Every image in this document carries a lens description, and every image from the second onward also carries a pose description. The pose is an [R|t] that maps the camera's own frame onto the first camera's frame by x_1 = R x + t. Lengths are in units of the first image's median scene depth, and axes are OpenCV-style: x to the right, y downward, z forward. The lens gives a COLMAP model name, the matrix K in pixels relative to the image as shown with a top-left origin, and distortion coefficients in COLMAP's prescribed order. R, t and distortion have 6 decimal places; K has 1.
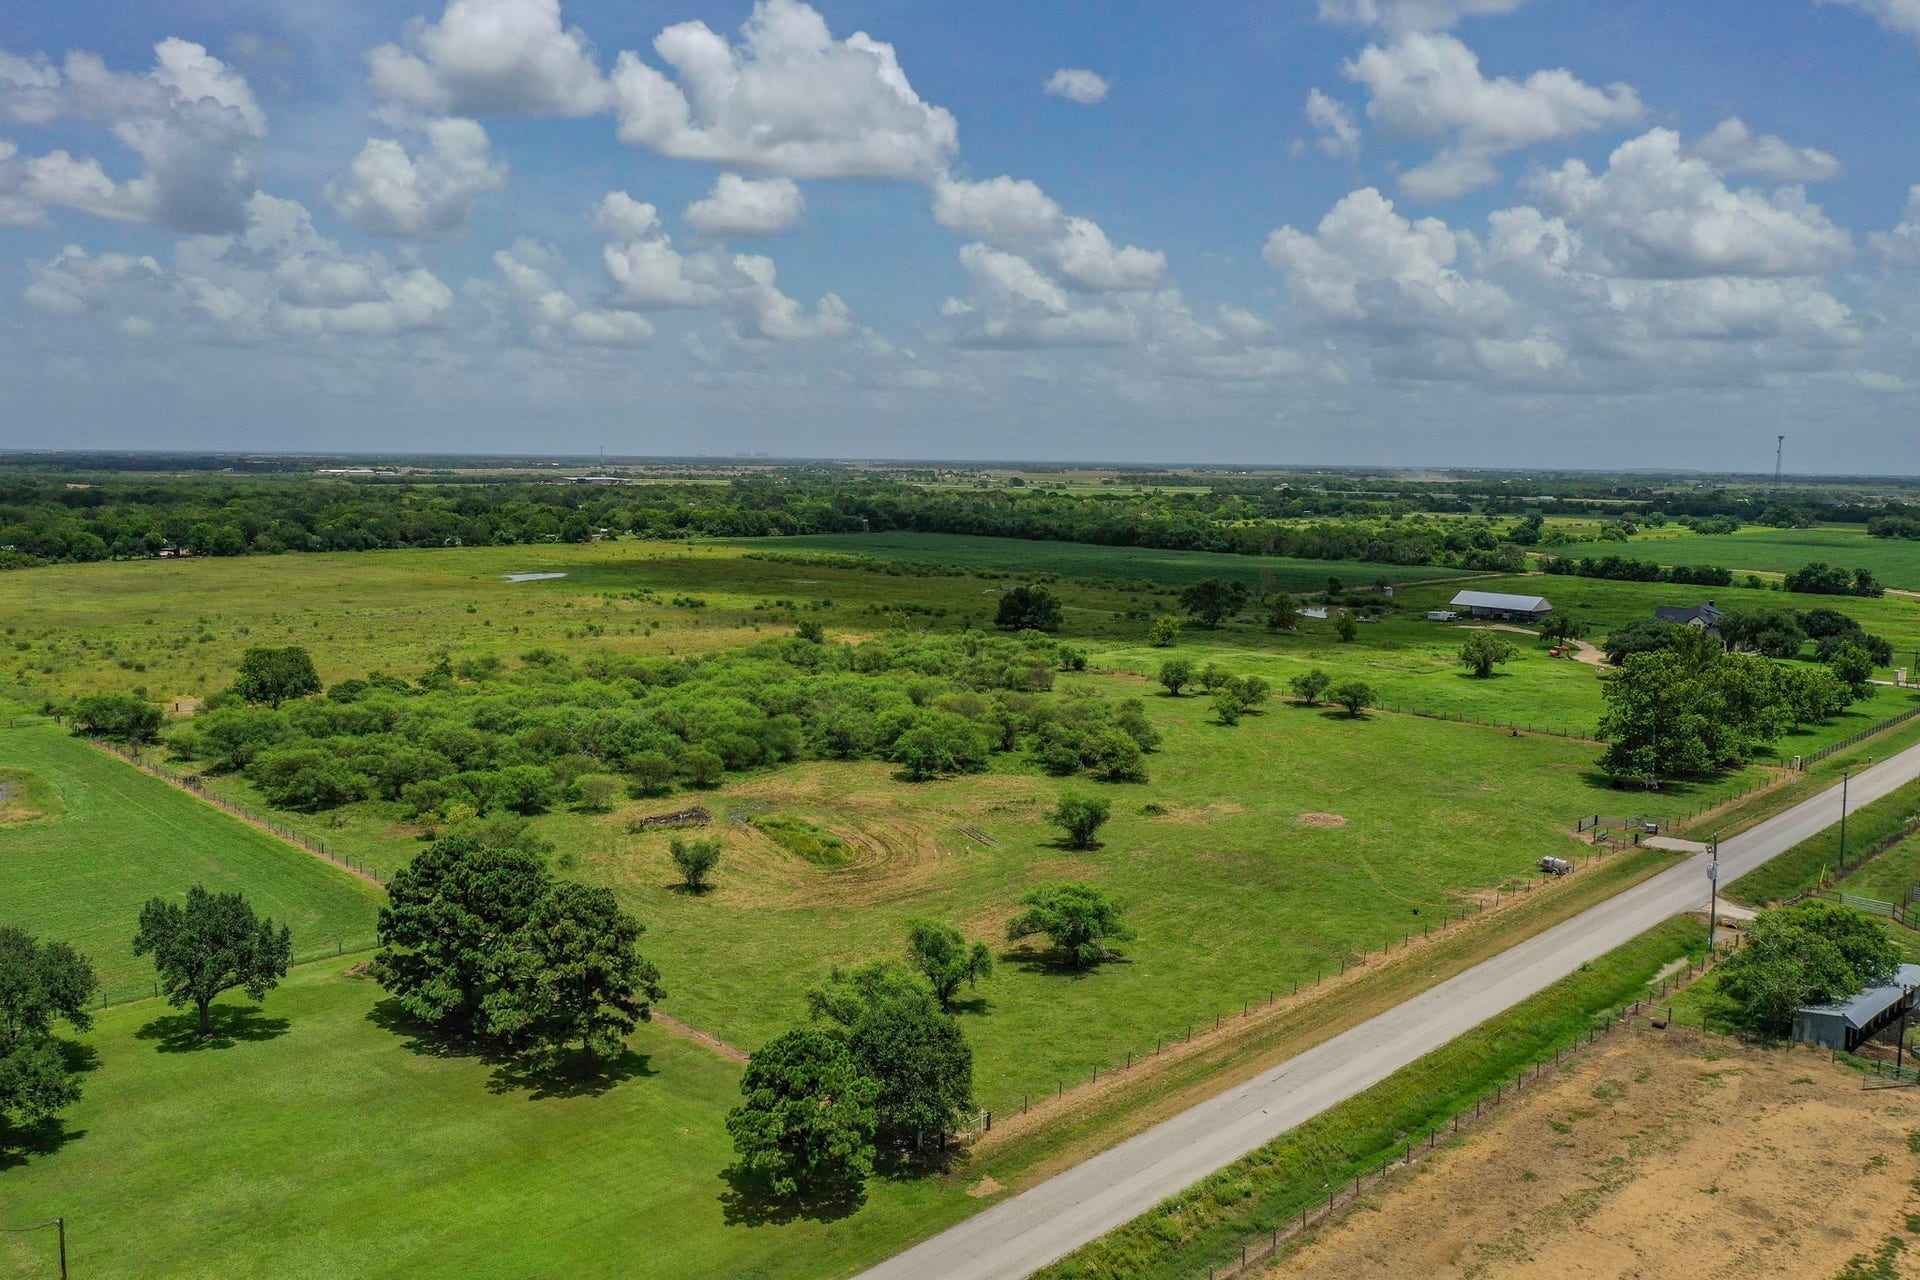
lens RADIAL K [[1491.6, 0, 960.0], [0, 1491.6, 640.0], [0, 0, 1]] dist [-0.017591, 0.000466]
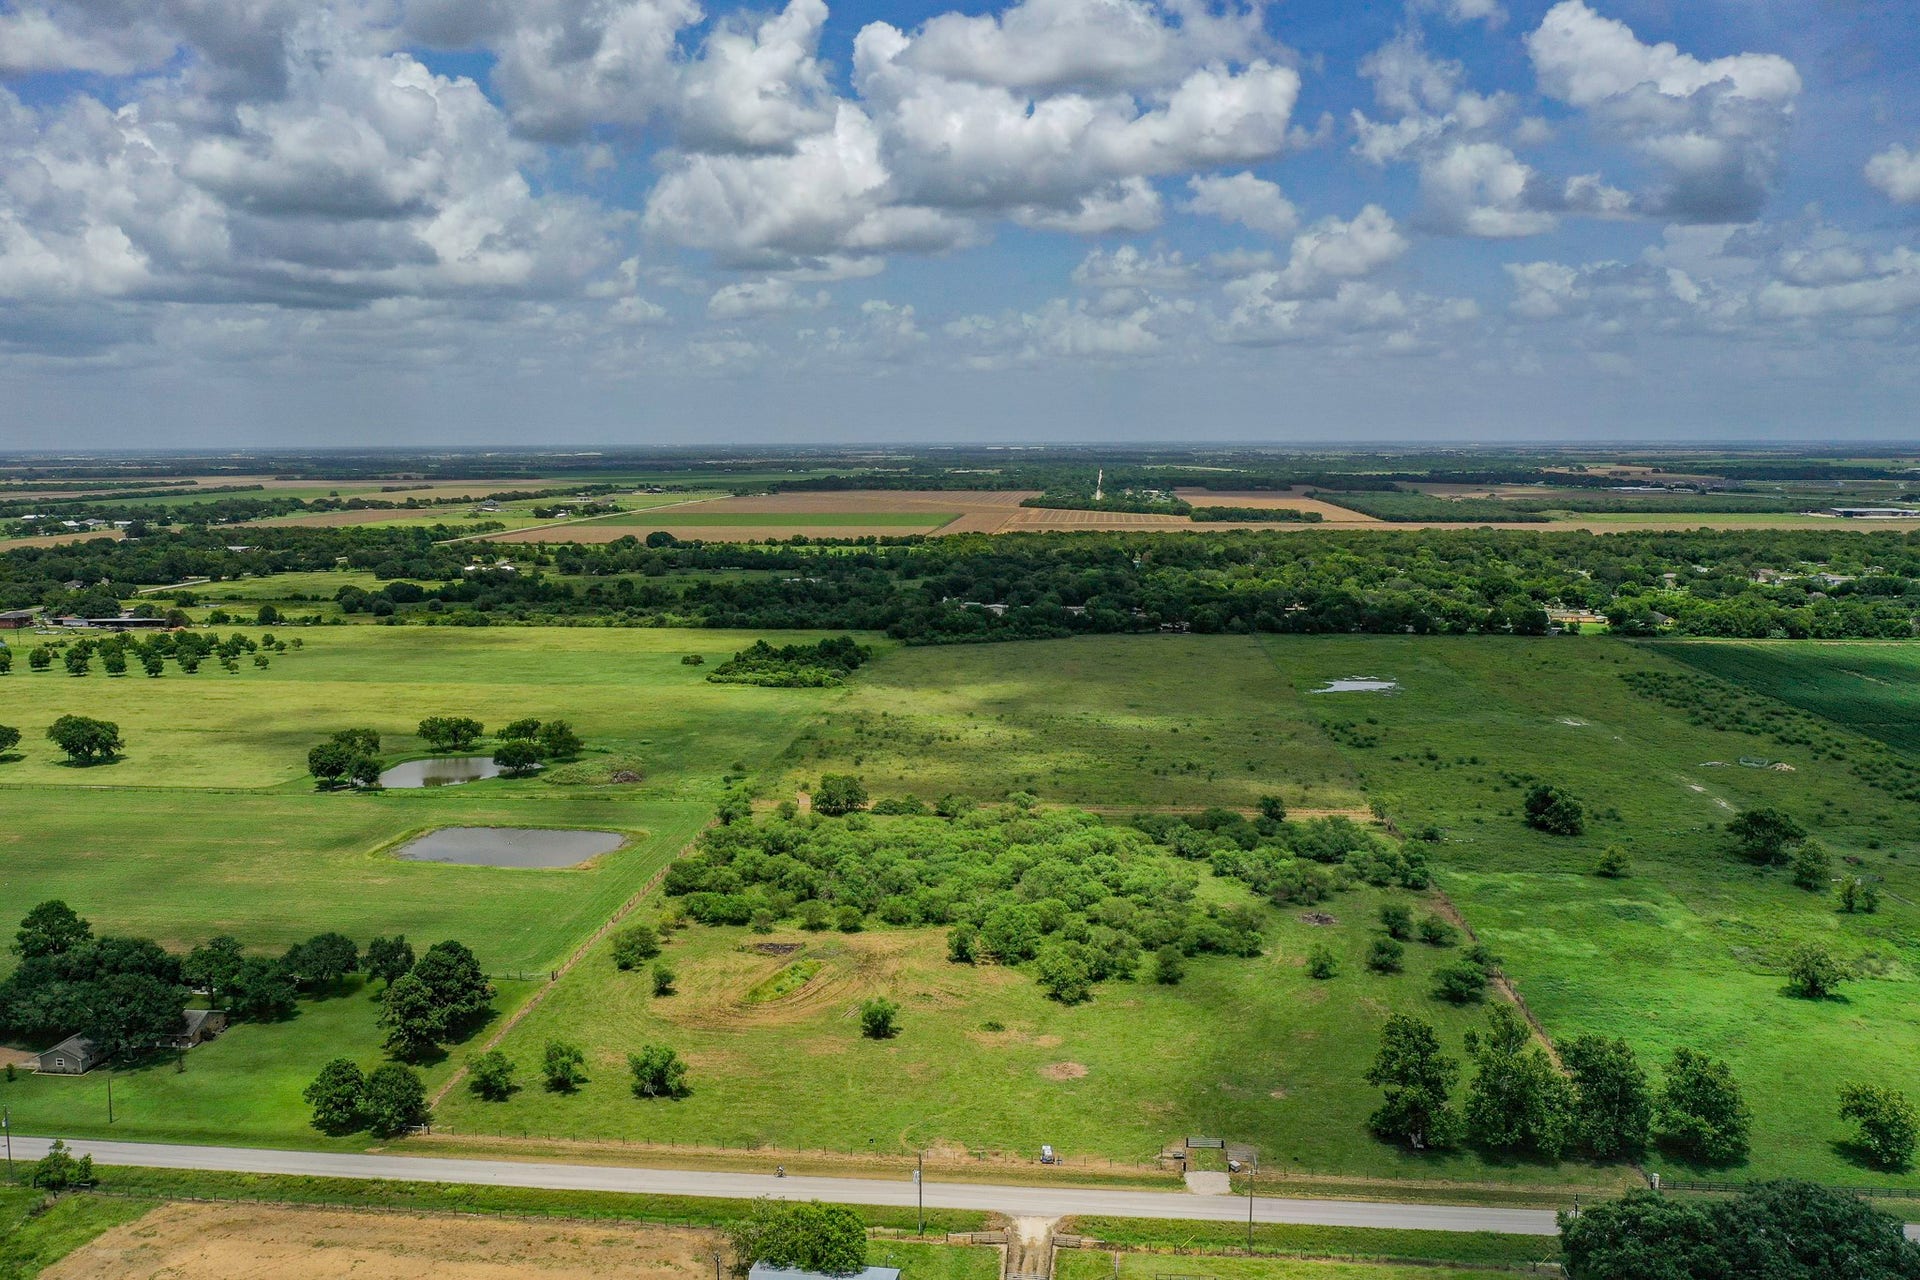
lens RADIAL K [[1491.6, 0, 960.0], [0, 1491.6, 640.0], [0, 0, 1]] dist [-0.017591, 0.000466]
pose [[0.626379, 0.087635, -0.774577, 1.611382], [-0.080305, 0.995628, 0.047704, -0.424451], [0.775371, 0.032322, 0.630678, 0.146983]]
